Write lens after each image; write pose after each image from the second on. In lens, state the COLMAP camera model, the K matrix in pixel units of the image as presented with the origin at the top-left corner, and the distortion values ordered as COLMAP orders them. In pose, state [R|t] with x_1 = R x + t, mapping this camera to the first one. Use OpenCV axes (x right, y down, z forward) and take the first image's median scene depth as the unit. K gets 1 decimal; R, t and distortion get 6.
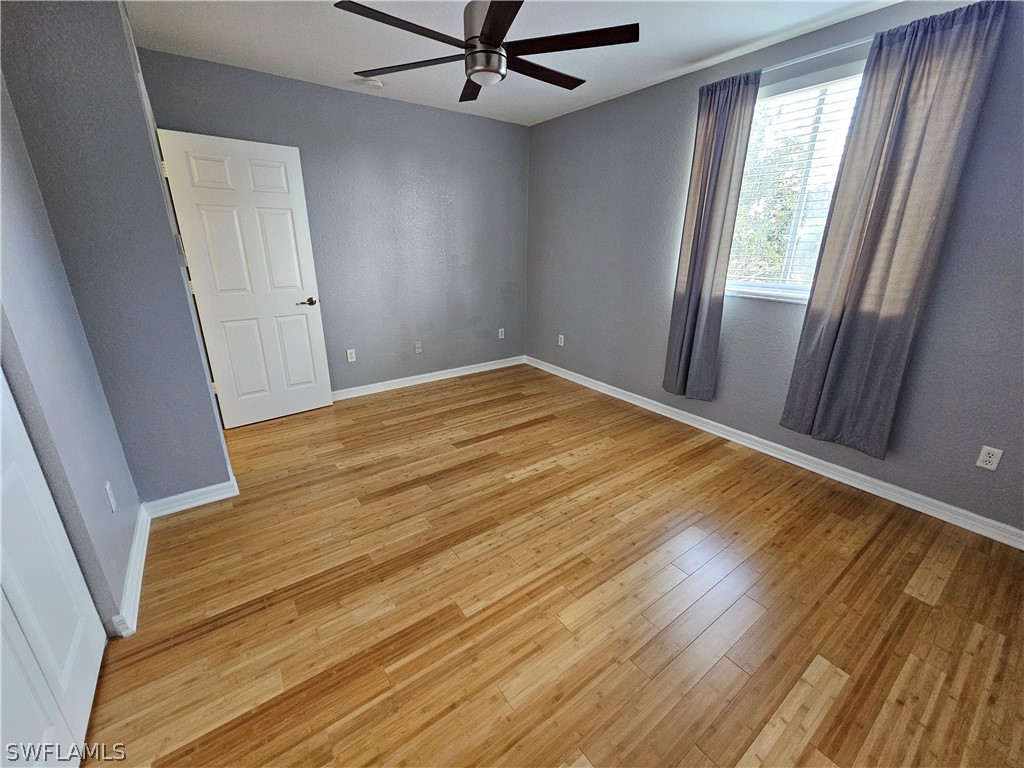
lens RADIAL K [[418.2, 0, 511.3], [0, 418.2, 384.2], [0, 0, 1]] dist [-0.004639, 0.001917]
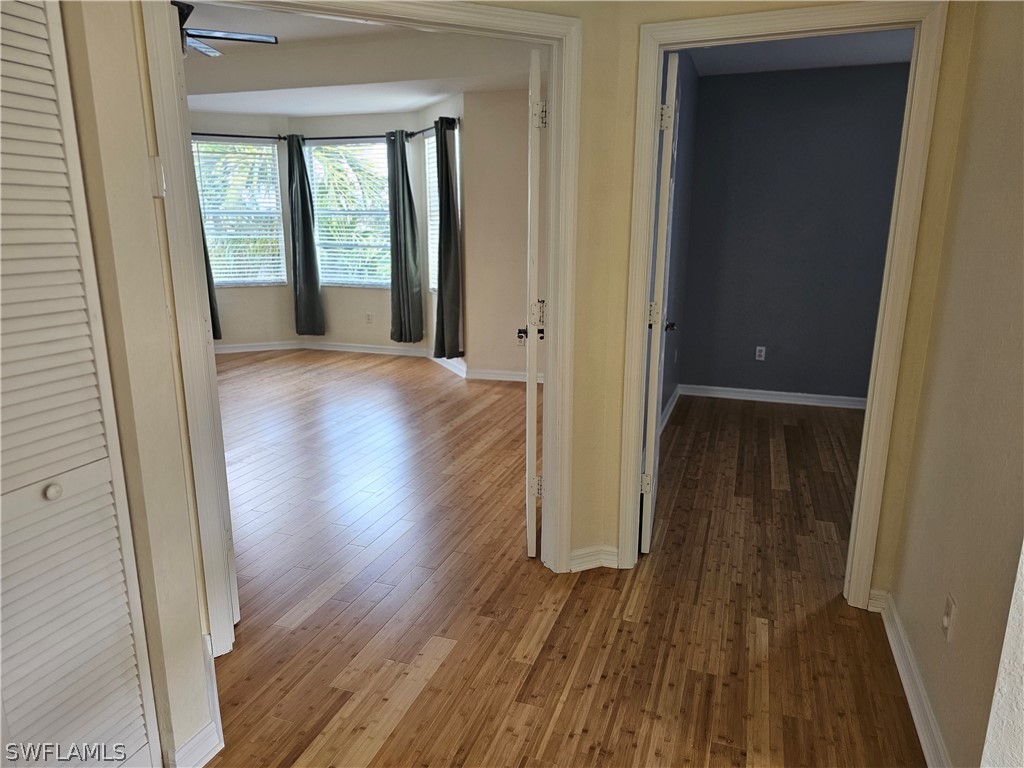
lens RADIAL K [[682.2, 0, 511.0], [0, 682.2, 384.9], [0, 0, 1]] dist [0.001820, 0.000166]
pose [[0.826932, -0.134407, 0.546003, -1.132202], [0.184179, 0.982190, -0.037161, -0.102751], [-0.531284, 0.131292, 0.836959, 0.248200]]
